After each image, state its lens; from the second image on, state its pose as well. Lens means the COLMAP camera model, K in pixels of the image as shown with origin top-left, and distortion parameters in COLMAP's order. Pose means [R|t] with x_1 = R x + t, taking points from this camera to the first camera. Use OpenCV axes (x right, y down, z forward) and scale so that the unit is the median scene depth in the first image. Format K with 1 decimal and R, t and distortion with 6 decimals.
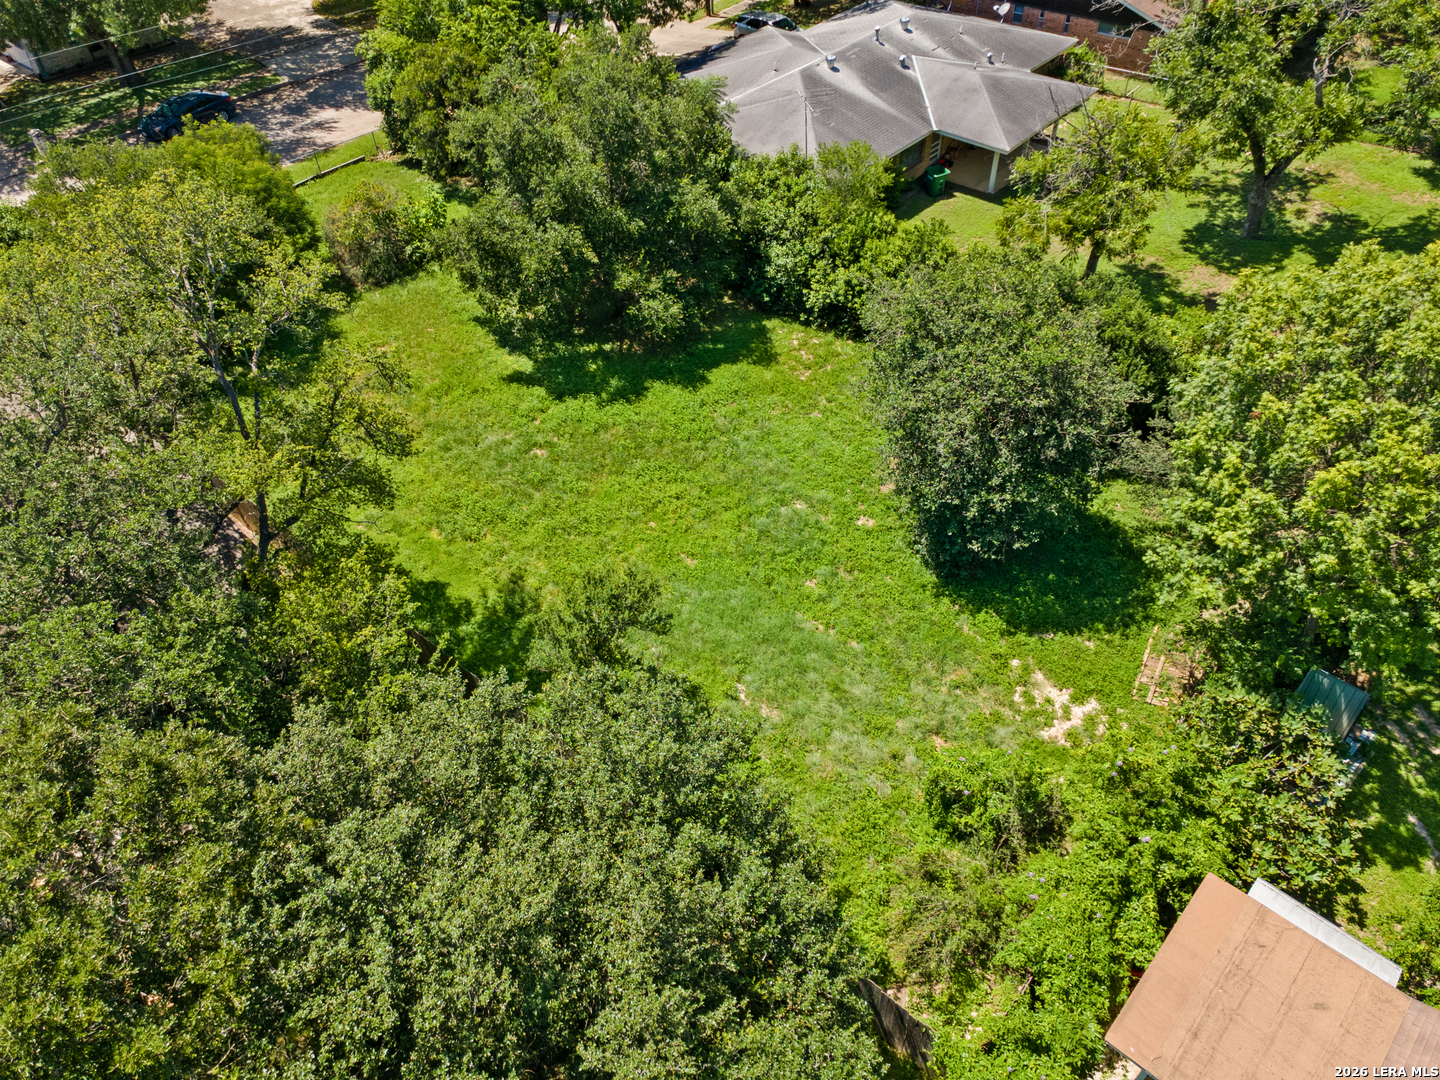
lens RADIAL K [[1044.6, 0, 713.3], [0, 1044.6, 549.1], [0, 0, 1]] dist [0.040470, 0.008620]
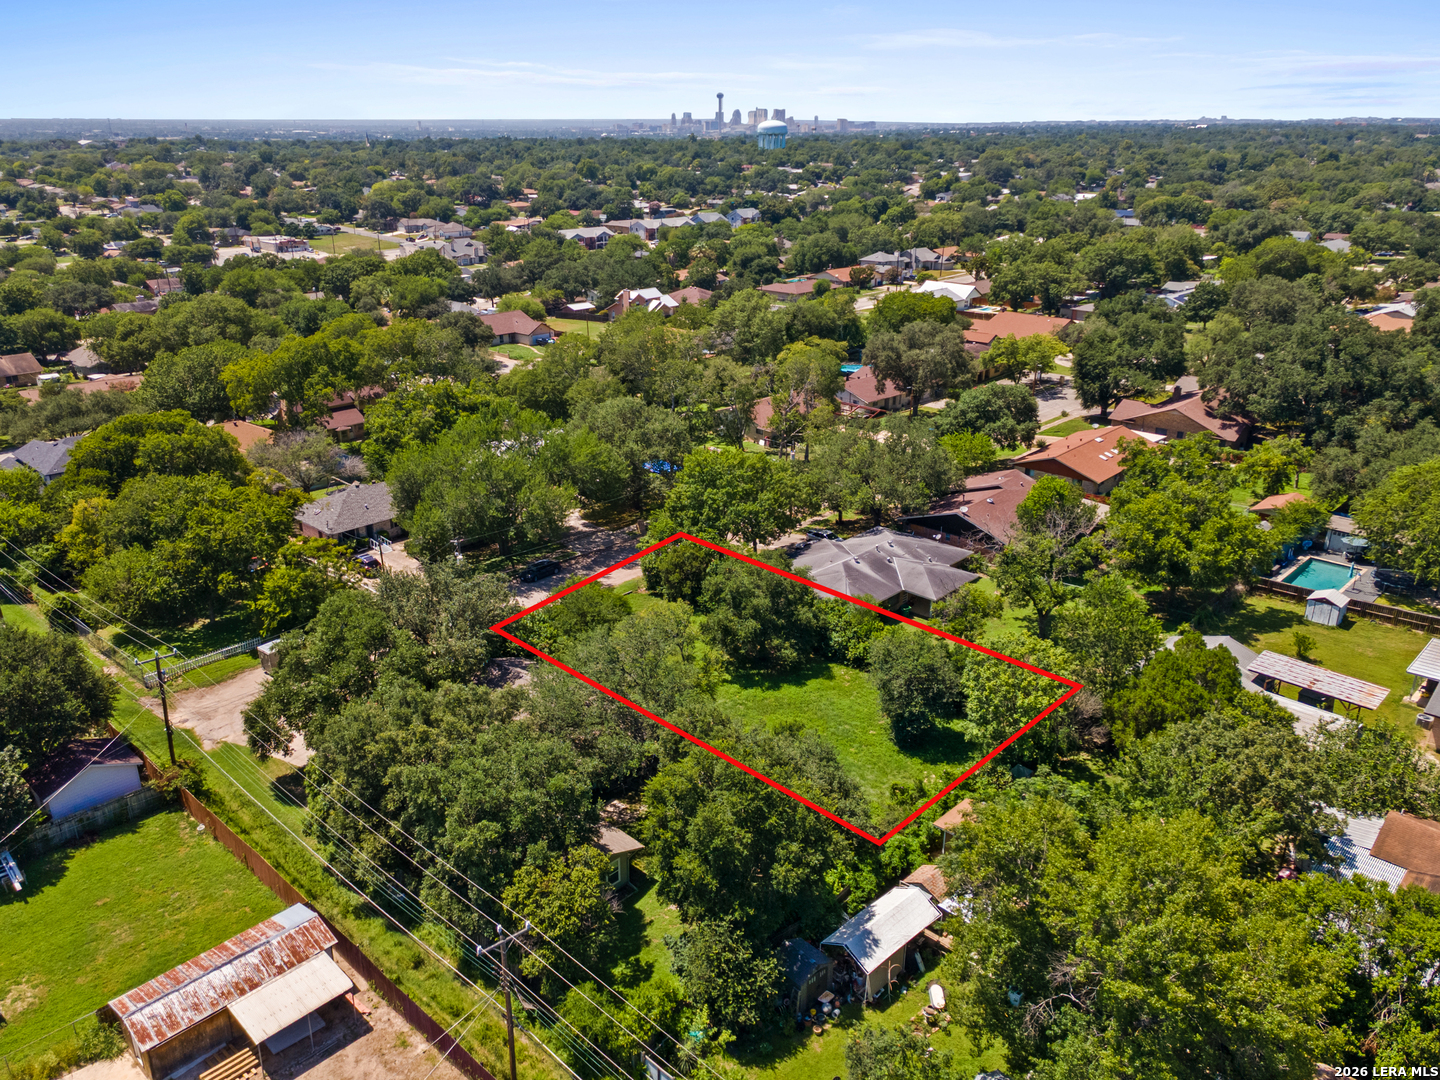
lens RADIAL K [[1044.6, 0, 713.3], [0, 1044.6, 549.1], [0, 0, 1]] dist [0.040470, 0.008620]
pose [[0.998925, 0.035755, -0.029498, -0.152768], [-0.044372, 0.921651, -0.385473, 0.467725], [0.013404, 0.386368, 0.922247, -1.283617]]
